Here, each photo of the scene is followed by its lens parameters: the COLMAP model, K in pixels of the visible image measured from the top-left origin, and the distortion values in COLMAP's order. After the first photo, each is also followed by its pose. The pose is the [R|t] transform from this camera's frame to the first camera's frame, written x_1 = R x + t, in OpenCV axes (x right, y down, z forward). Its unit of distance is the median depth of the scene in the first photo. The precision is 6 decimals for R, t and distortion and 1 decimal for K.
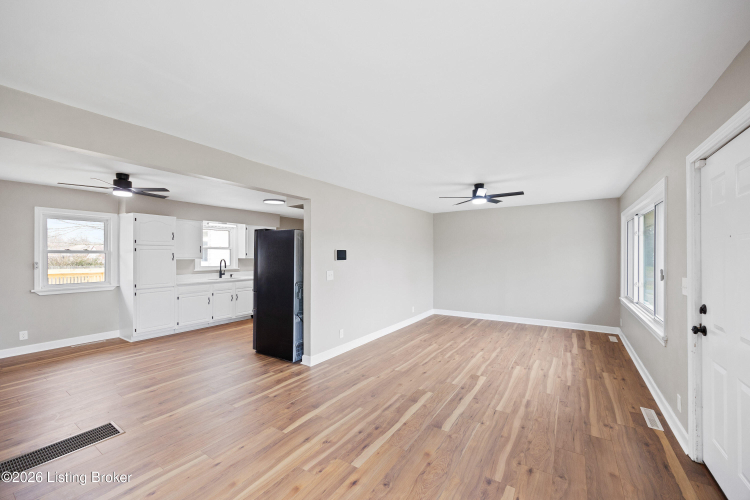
lens RADIAL K [[296.9, 0, 372.7], [0, 296.9, 255.1], [0, 0, 1]] dist [0.003119, 0.000112]
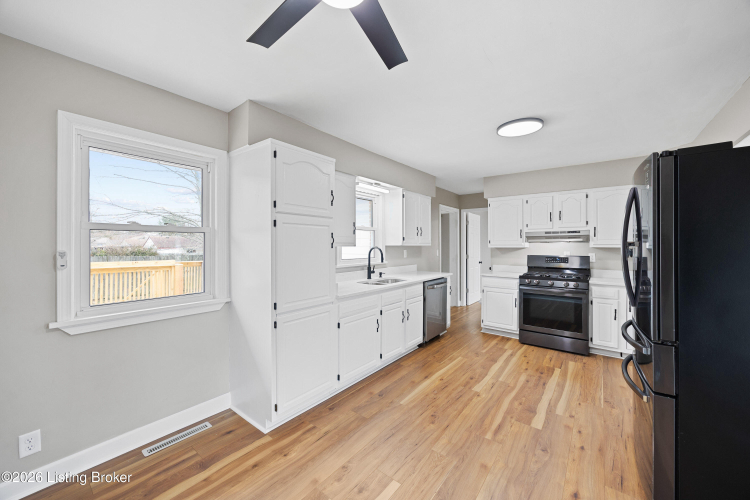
lens RADIAL K [[296.9, 0, 381.0], [0, 296.9, 245.5], [0, 0, 1]] dist [0.003119, 0.000112]
pose [[0.996328, -0.001958, -0.085592, -0.571614], [0.002146, 0.999995, 0.002114, 0.013361], [0.085588, -0.002290, 0.996328, 0.545221]]
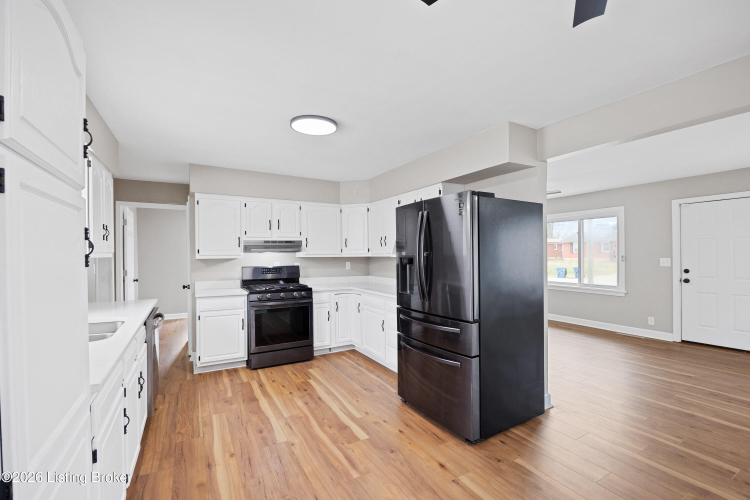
lens RADIAL K [[331.2, 0, 373.1], [0, 331.2, 250.5], [0, 0, 1]] dist [-0.009321, 0.000290]
pose [[0.444739, 0.003936, 0.895652, -0.638496], [0.001162, 0.999987, -0.004971, 0.011842], [-0.895660, 0.003251, 0.444728, 0.607728]]
